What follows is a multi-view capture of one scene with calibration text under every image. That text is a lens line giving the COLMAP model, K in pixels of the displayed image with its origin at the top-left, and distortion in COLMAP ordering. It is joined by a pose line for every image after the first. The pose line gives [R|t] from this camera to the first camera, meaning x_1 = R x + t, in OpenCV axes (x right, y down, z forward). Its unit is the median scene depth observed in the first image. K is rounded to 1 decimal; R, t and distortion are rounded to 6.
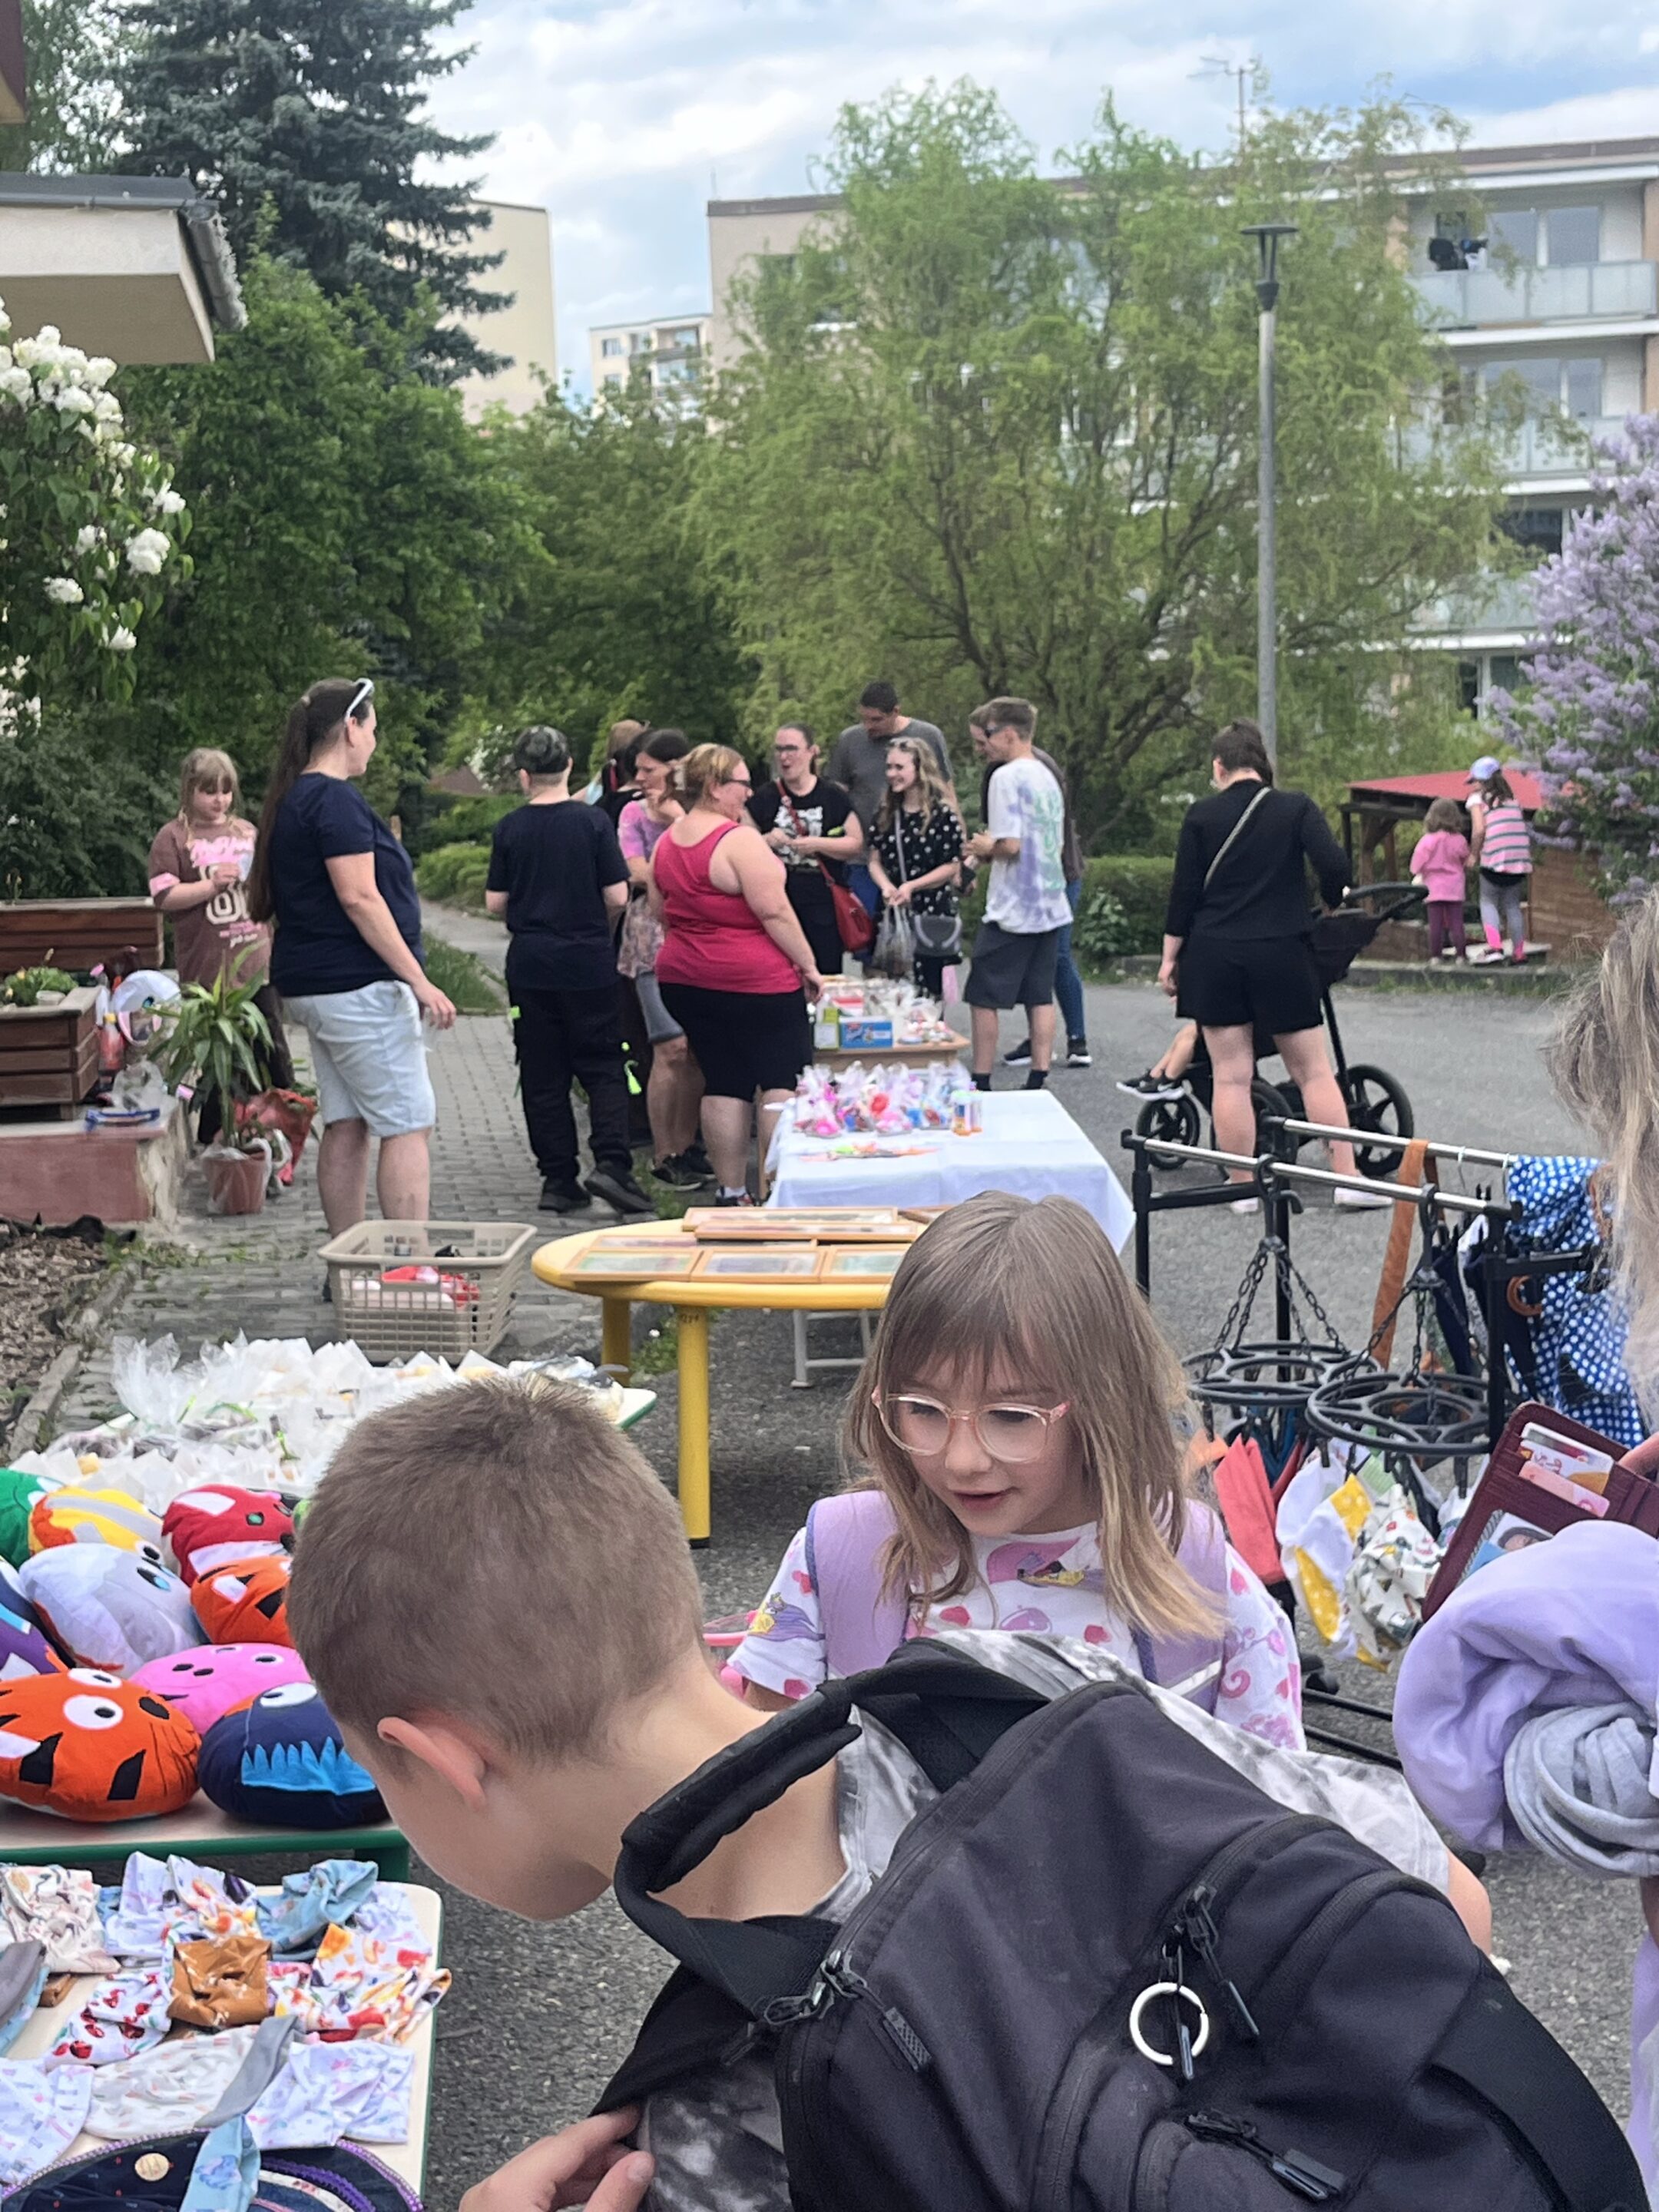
lens RADIAL K [[3464.9, 0, 821.2], [0, 3464.9, 1104.1], [0, 0, 1]] dist [0.129613, -0.260664]
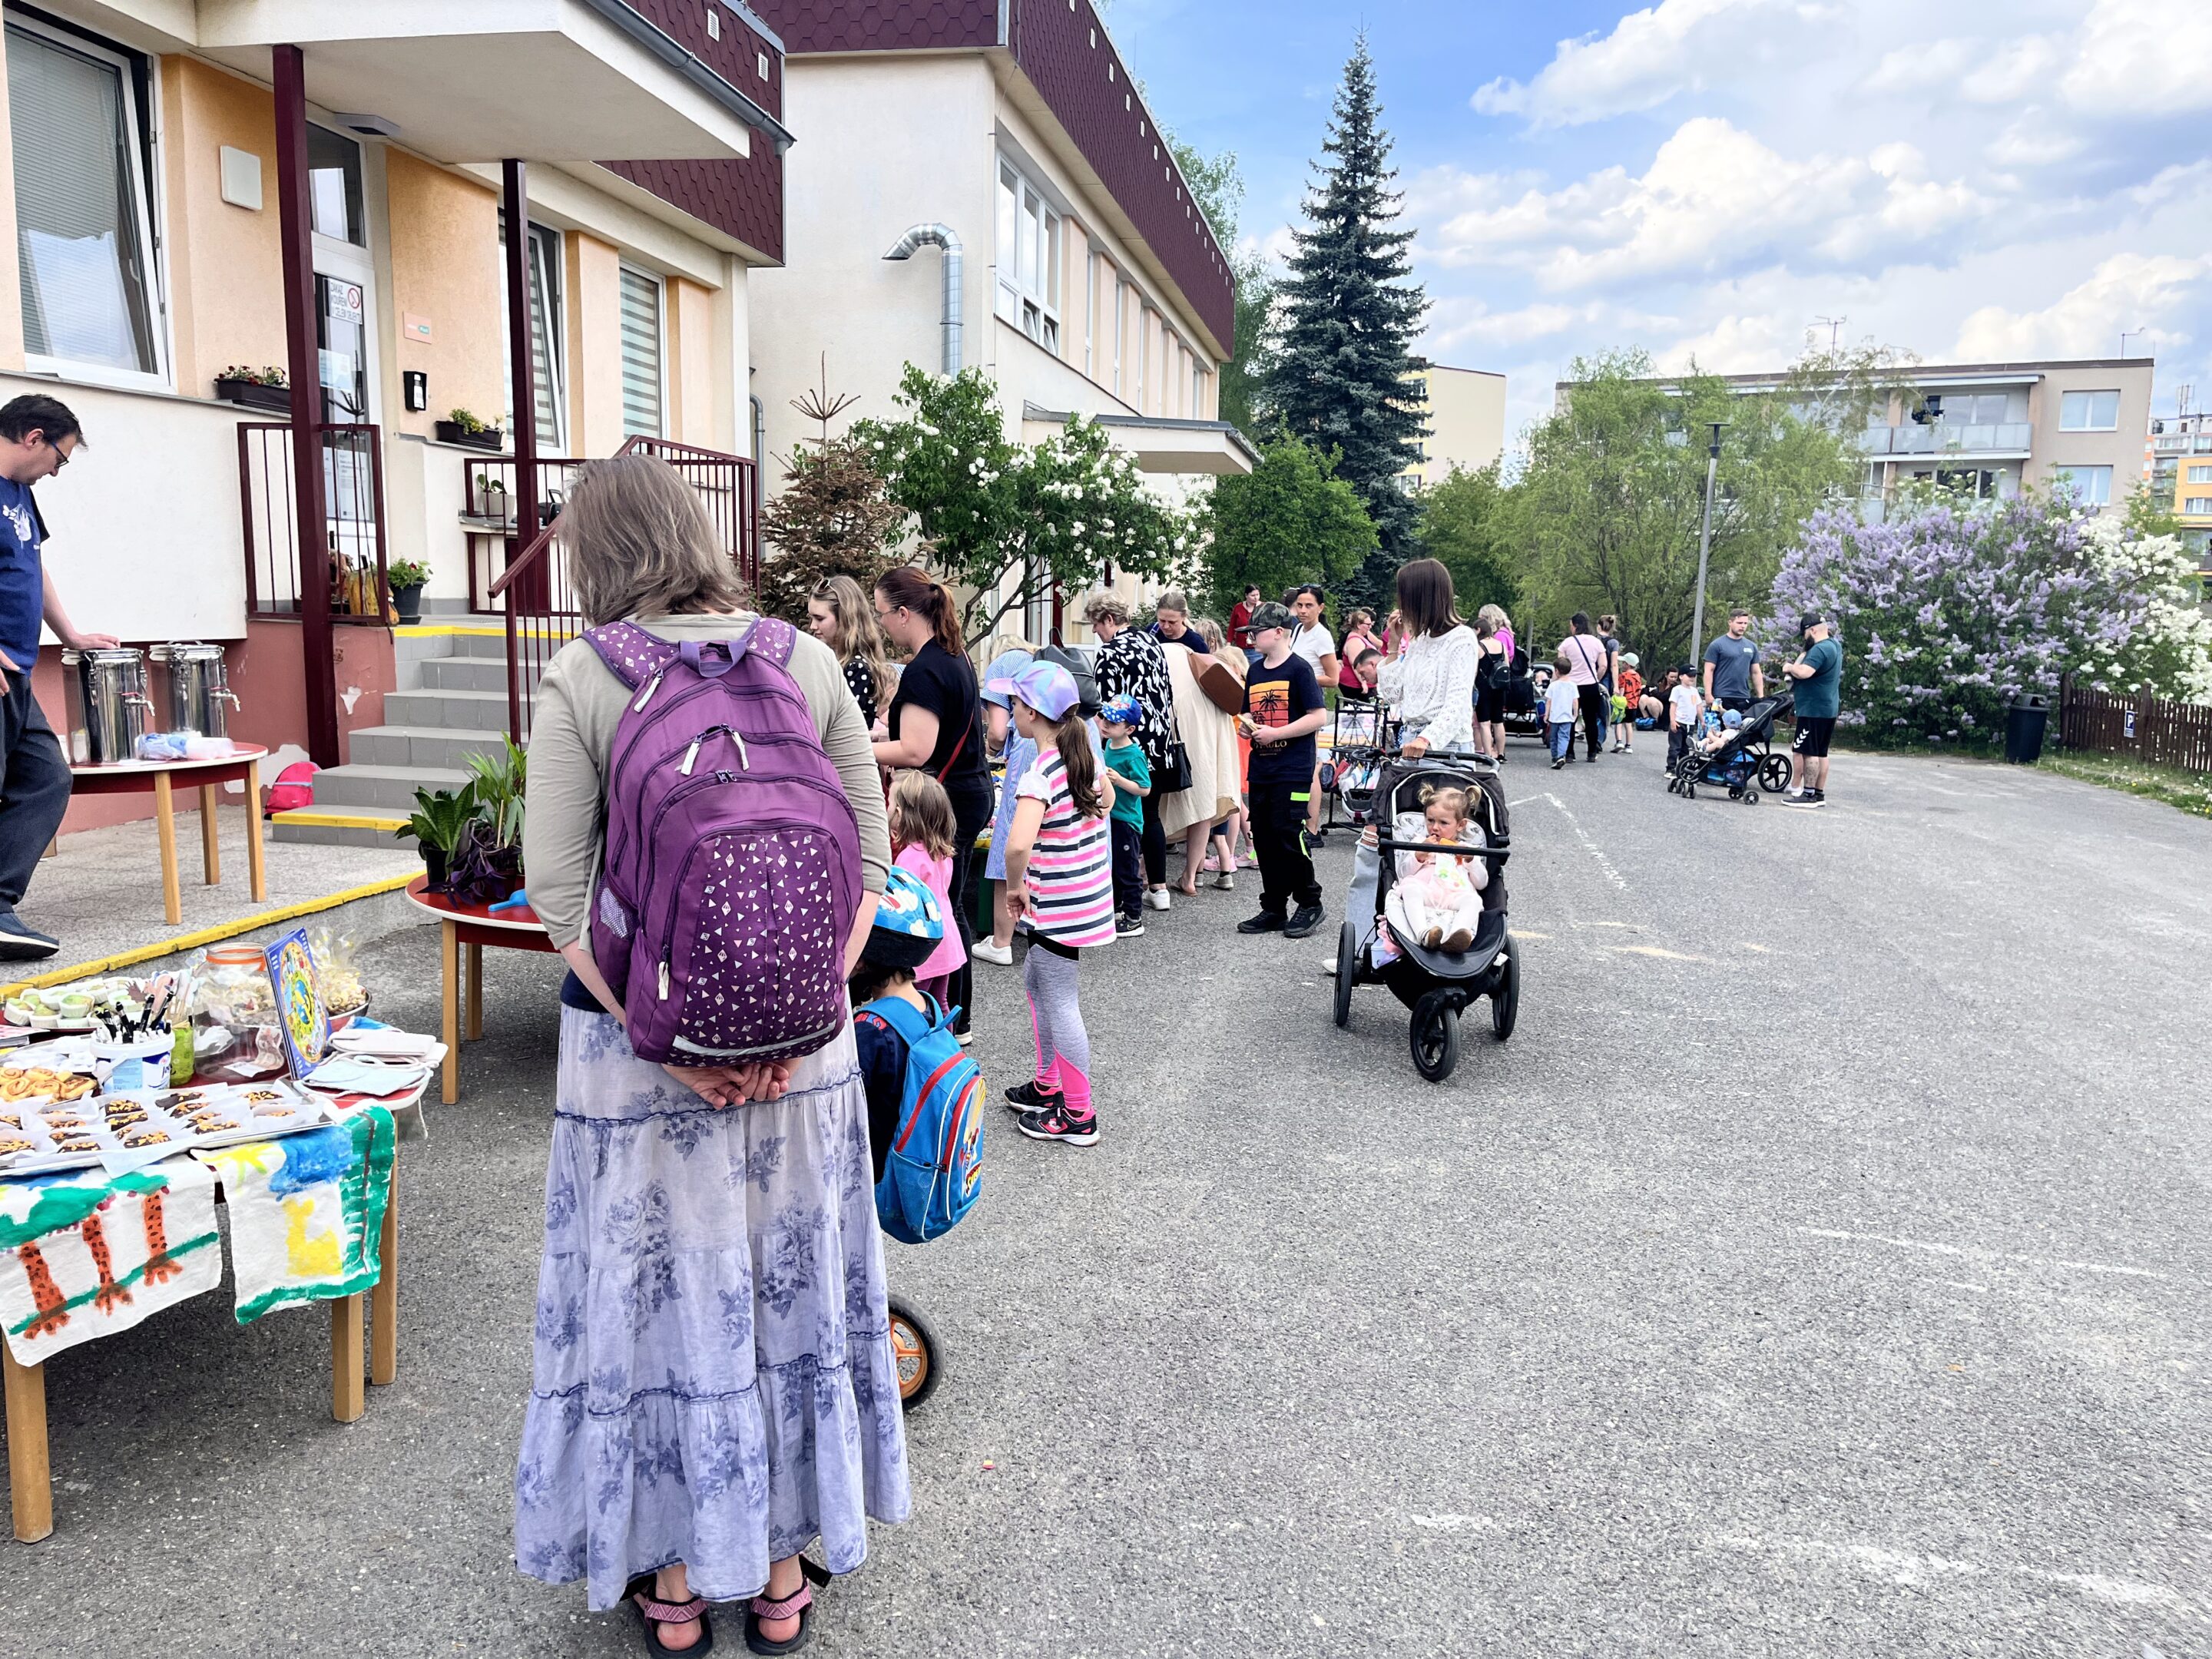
lens RADIAL K [[1637.6, 0, 1096.2], [0, 1637.6, 852.2], [0, 0, 1]] dist [0.040655, -0.068333]
pose [[0.948921, 0.106747, -0.296907, 0.056520], [-0.095734, 0.994077, 0.051433, 0.016482], [0.300639, -0.020382, 0.953520, -0.136282]]
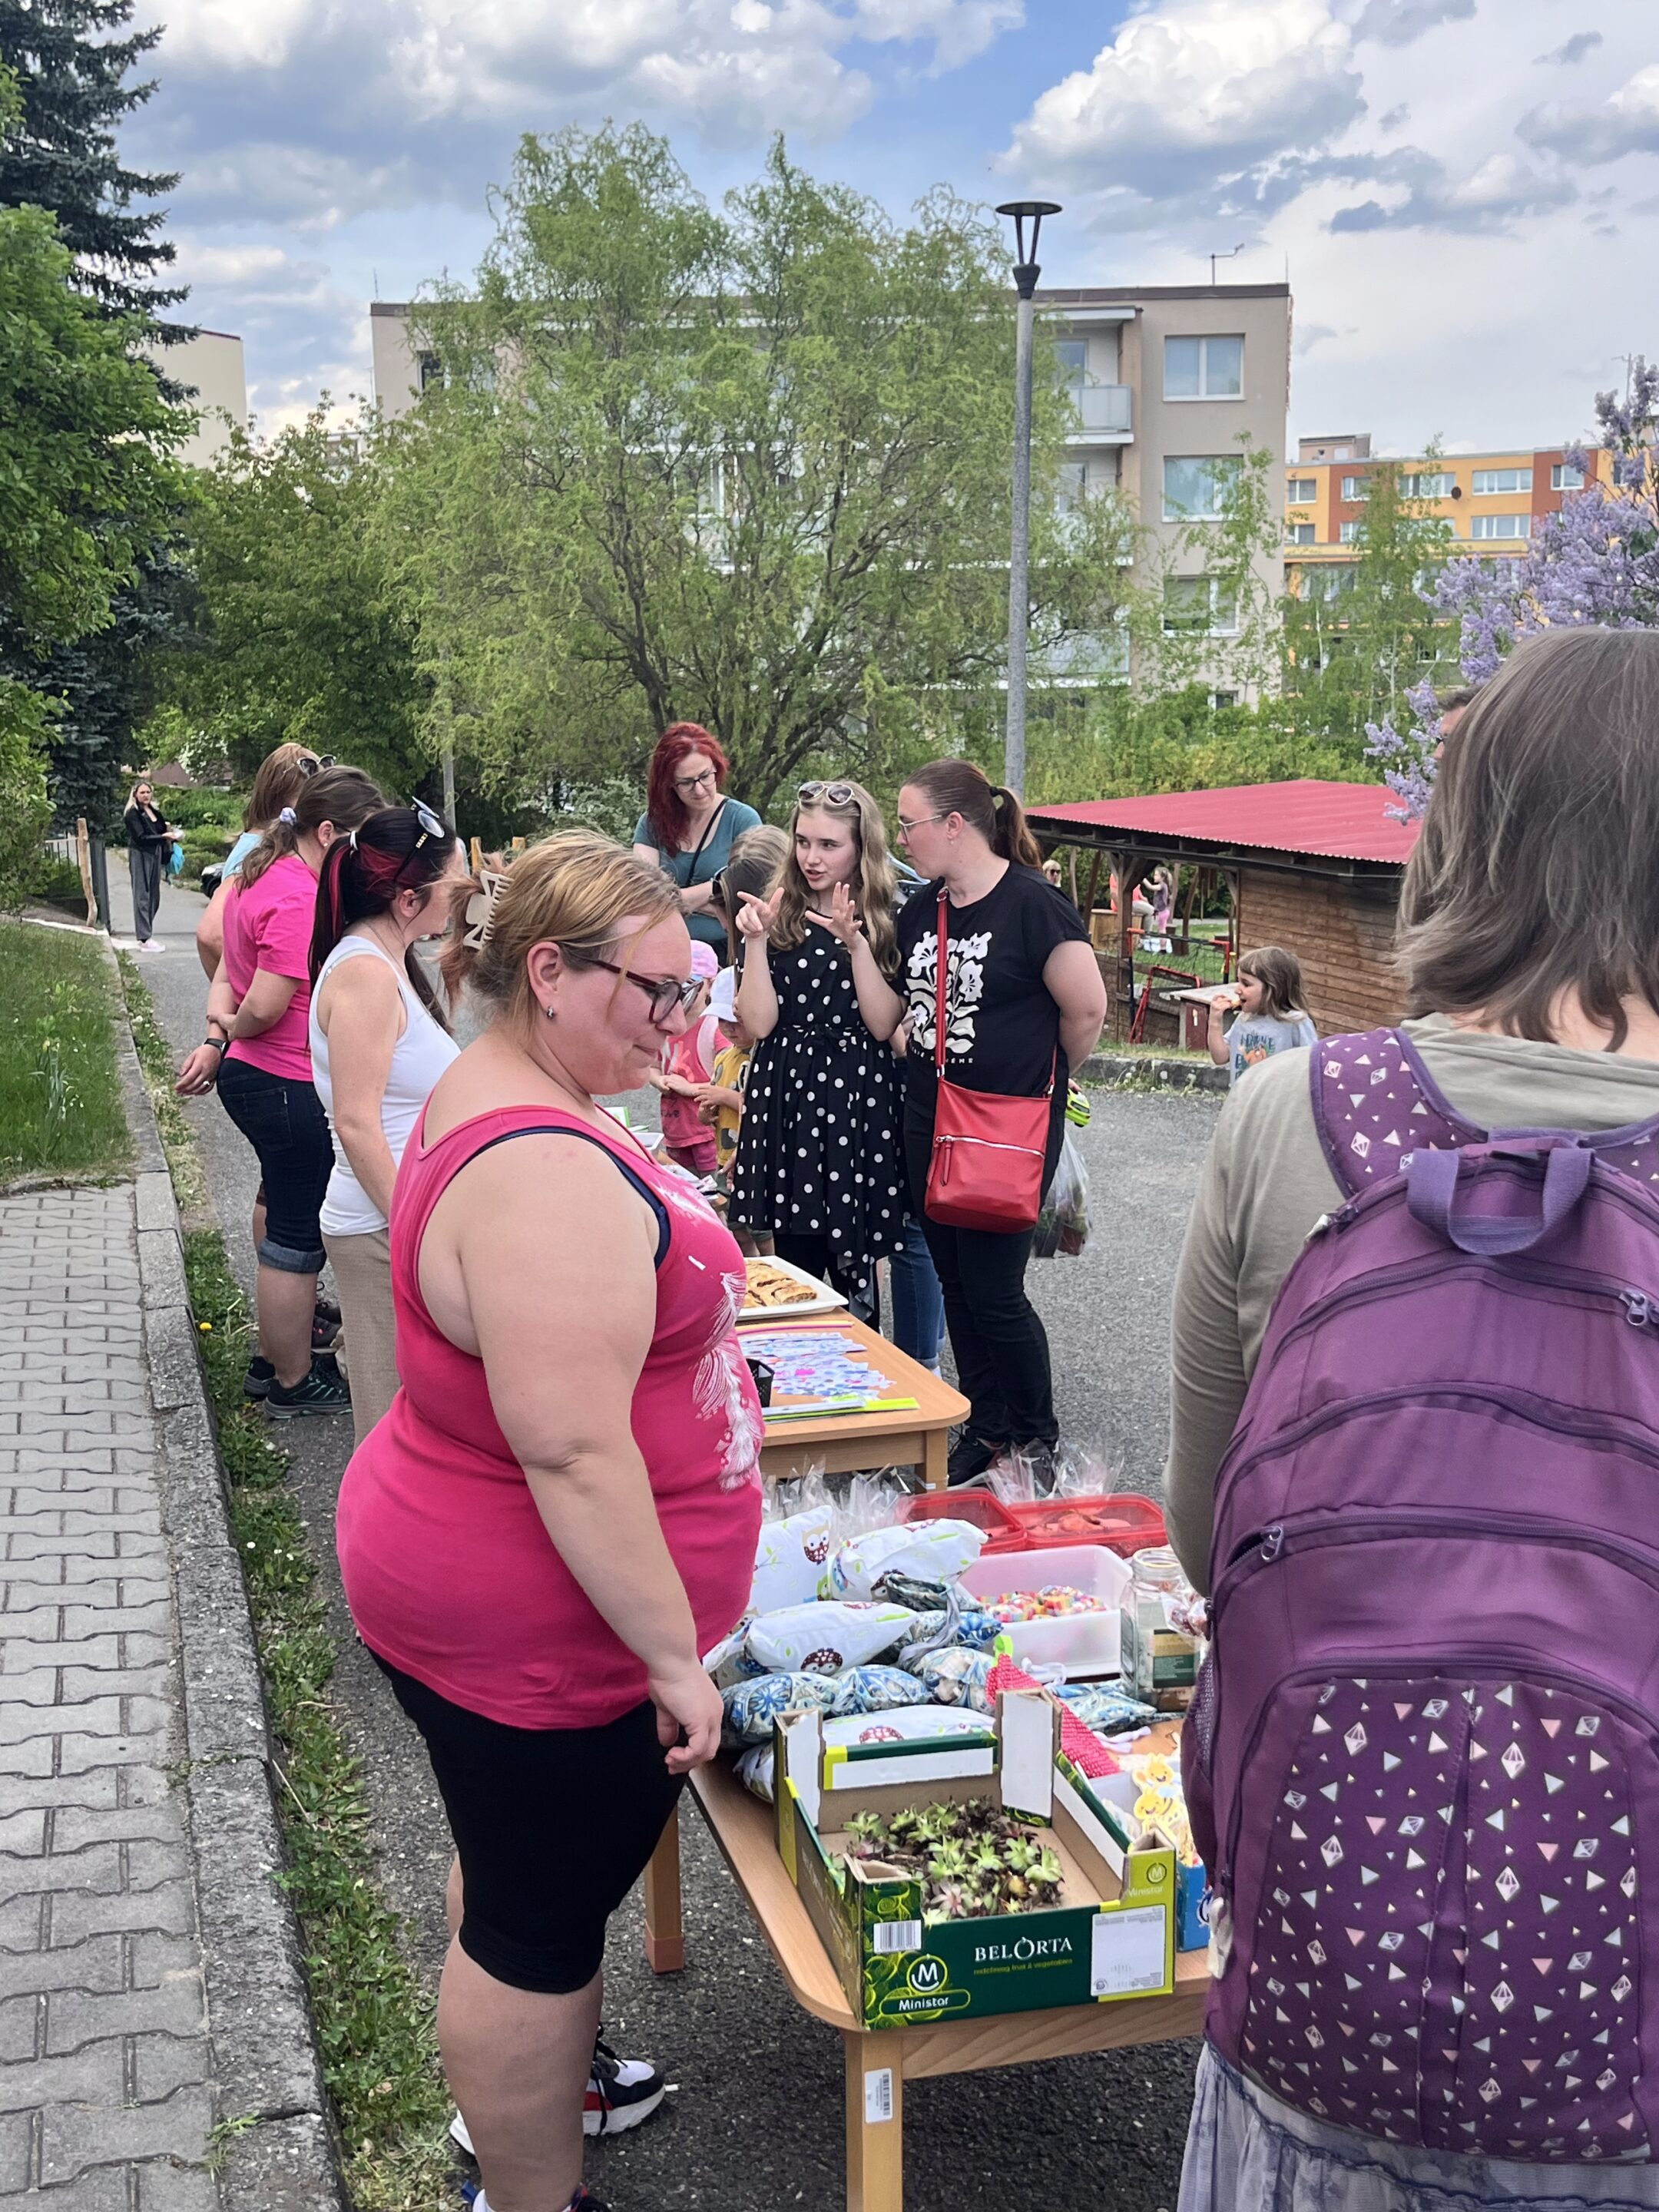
lens RADIAL K [[2401.6, 0, 817.0], [0, 2401.6, 1112.8], [0, 0, 1]] dist [0.030727, 0.023341]
pose [[0.988211, -0.002324, 0.153083, -0.015199], [-0.004604, 0.998982, 0.044882, -0.027027], [-0.153031, -0.045057, 0.987194, 0.239493]]
